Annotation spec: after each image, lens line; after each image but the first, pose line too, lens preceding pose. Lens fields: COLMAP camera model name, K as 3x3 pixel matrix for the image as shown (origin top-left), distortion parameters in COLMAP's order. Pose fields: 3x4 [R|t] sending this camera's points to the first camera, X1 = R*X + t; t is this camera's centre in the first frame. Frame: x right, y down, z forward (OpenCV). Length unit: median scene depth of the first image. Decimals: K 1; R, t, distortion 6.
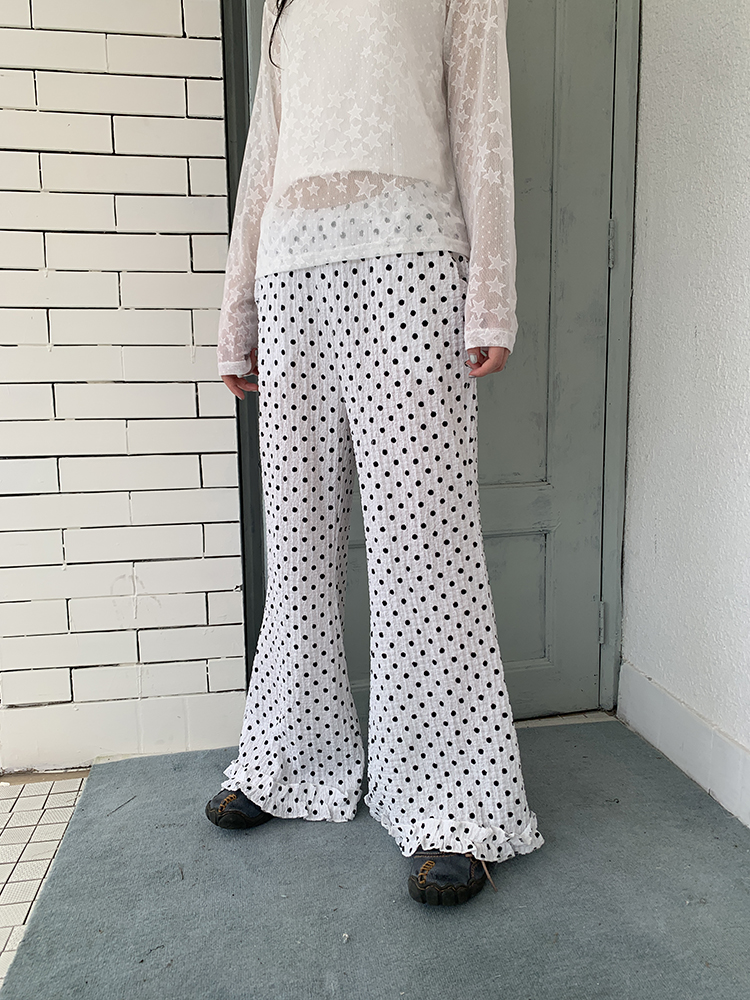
lens RADIAL K [[760.1, 0, 375.0], [0, 760.1, 500.0], [0, 0, 1]] dist [0.012684, -0.007337]
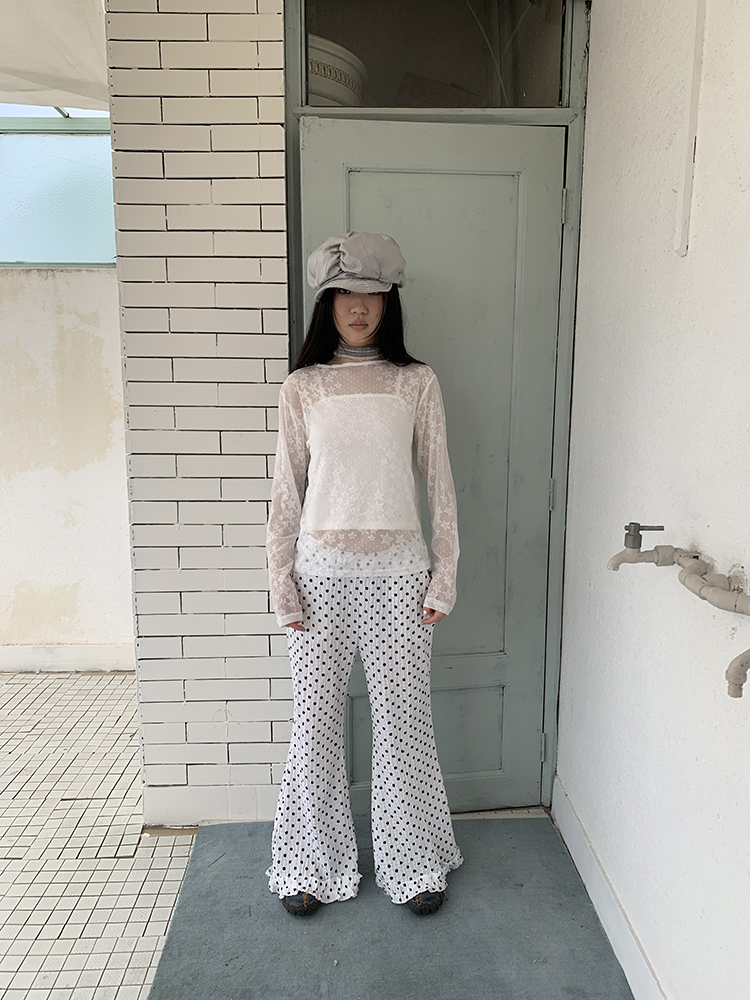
lens RADIAL K [[755.3, 0, 372.6], [0, 755.3, 495.6], [0, 0, 1]] dist [0.001648, 0.001759]
pose [[0.992680, 0.032189, -0.116406, 0.184934], [-0.028315, 0.998994, 0.034784, -0.501341], [0.117408, -0.031234, 0.992592, -0.617762]]
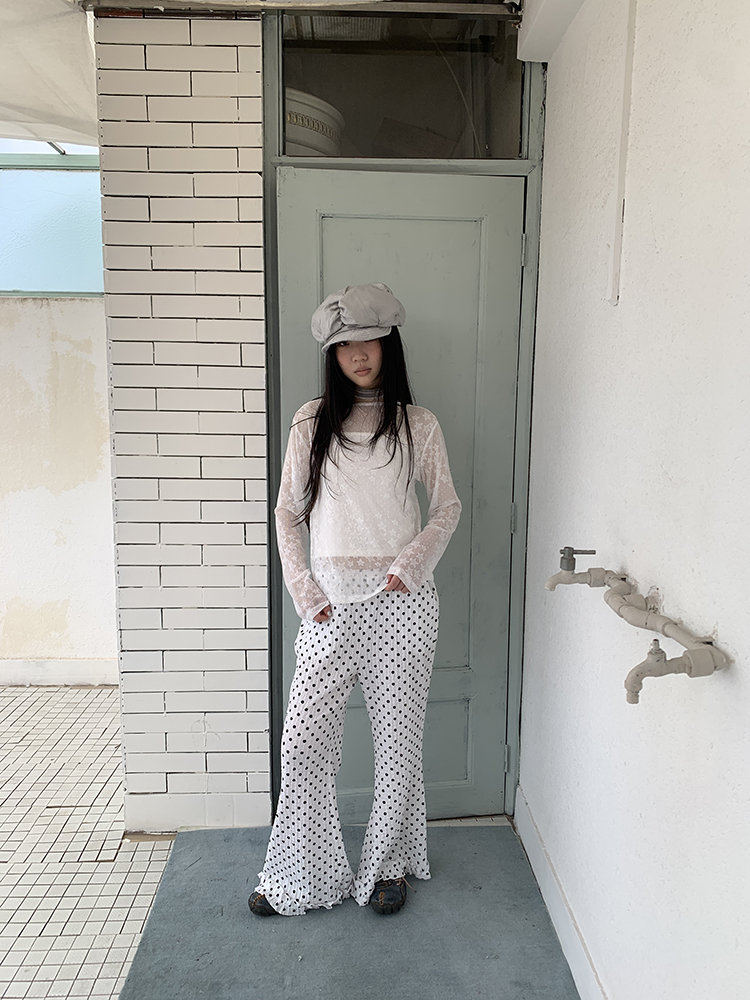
lens RADIAL K [[753.0, 0, 375.0], [0, 753.0, 500.0], [0, 0, 1]] dist [0.005592, -0.003634]
pose [[0.993234, 0.036628, -0.110201, 0.264093], [-0.035015, 0.999250, 0.016543, -0.520306], [0.110725, -0.012573, 0.993772, -0.720019]]
